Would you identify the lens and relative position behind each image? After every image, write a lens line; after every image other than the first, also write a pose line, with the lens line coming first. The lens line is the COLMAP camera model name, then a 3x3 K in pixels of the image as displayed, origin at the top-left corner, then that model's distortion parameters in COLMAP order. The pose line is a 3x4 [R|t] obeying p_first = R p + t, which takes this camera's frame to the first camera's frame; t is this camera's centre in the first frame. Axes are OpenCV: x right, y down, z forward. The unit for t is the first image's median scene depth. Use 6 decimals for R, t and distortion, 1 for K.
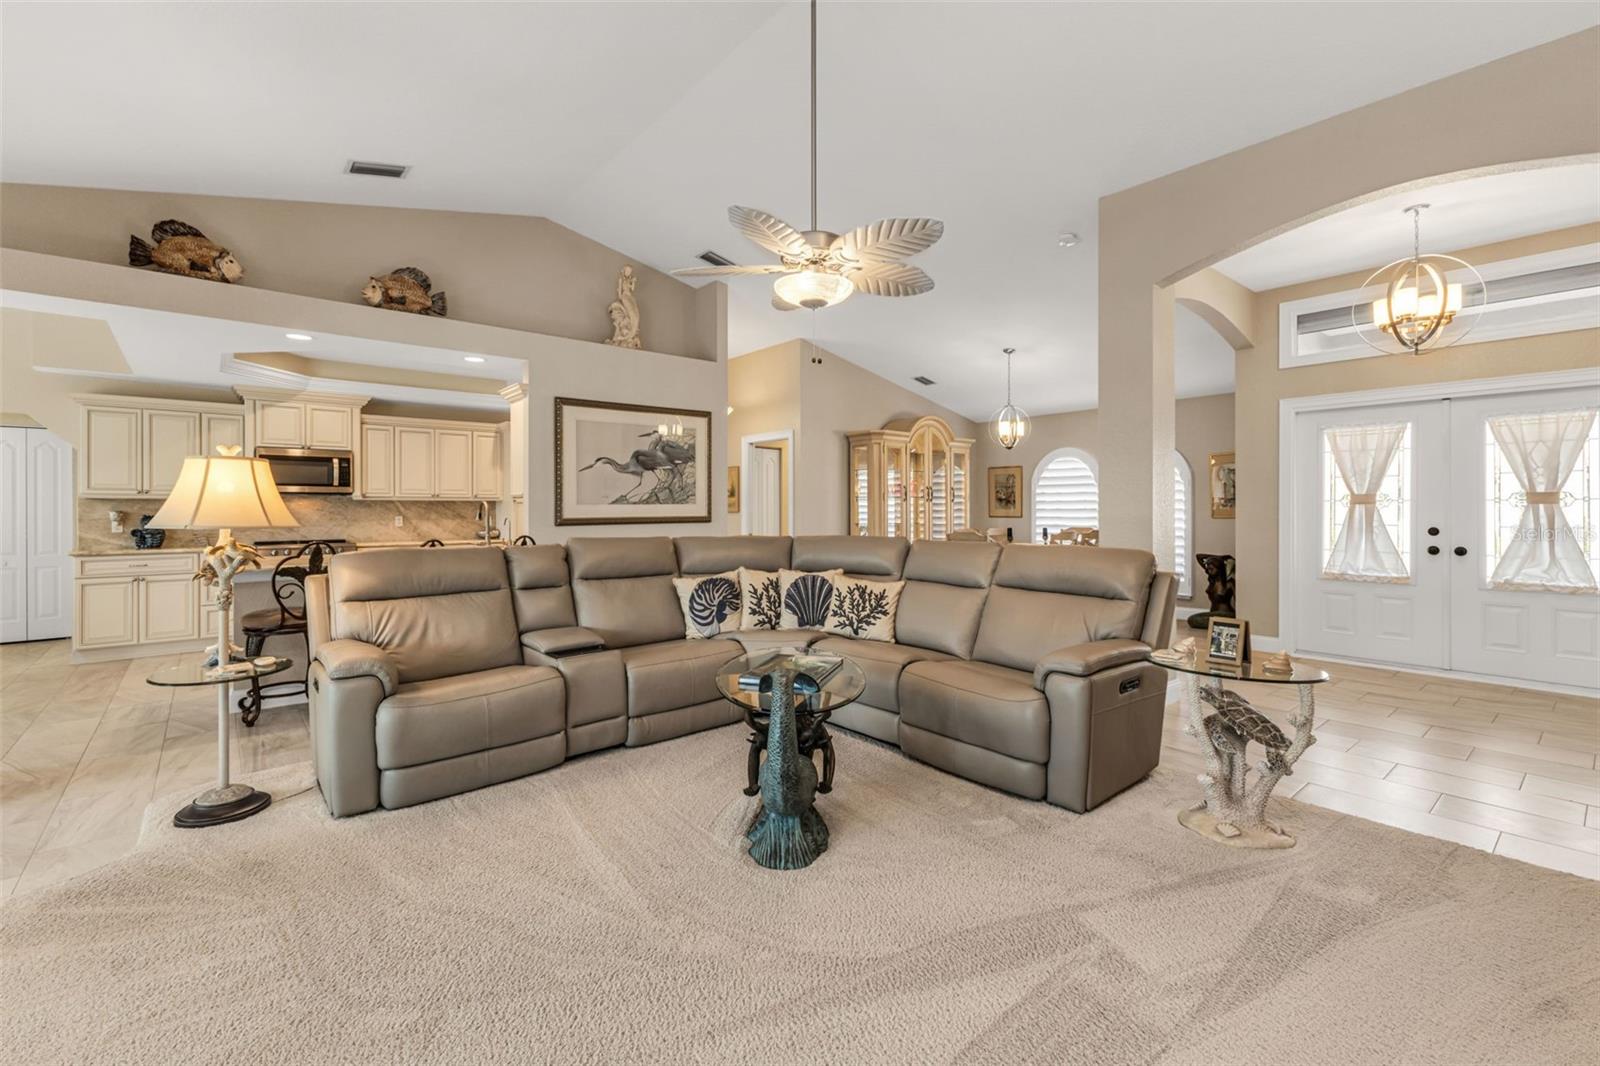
lens RADIAL K [[699.0, 0, 792.4], [0, 699.0, 509.6], [0, 0, 1]] dist [0.007948, -0.000482]
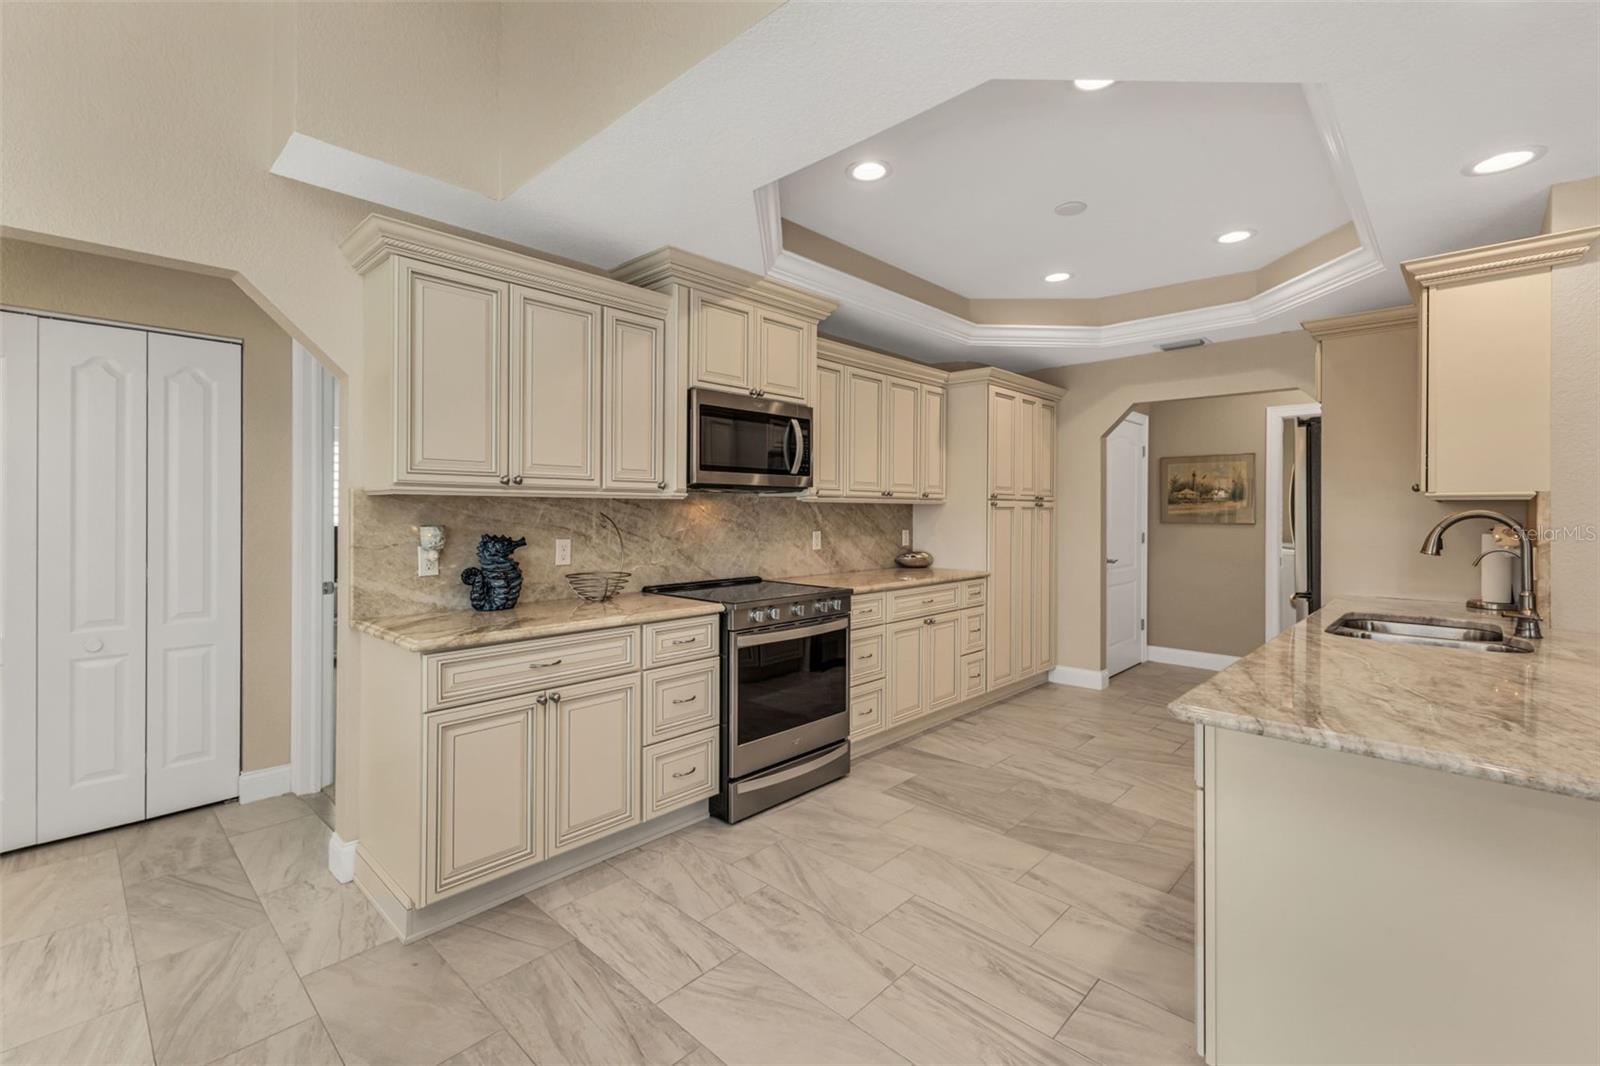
lens RADIAL K [[699.0, 0, 792.4], [0, 699.0, 509.6], [0, 0, 1]] dist [0.007948, -0.000482]
pose [[0.993108, 0.007386, 0.116970, -0.702874], [-0.007424, 0.999972, -0.000107, -0.007825], [-0.116968, -0.000762, 0.993135, 0.494909]]
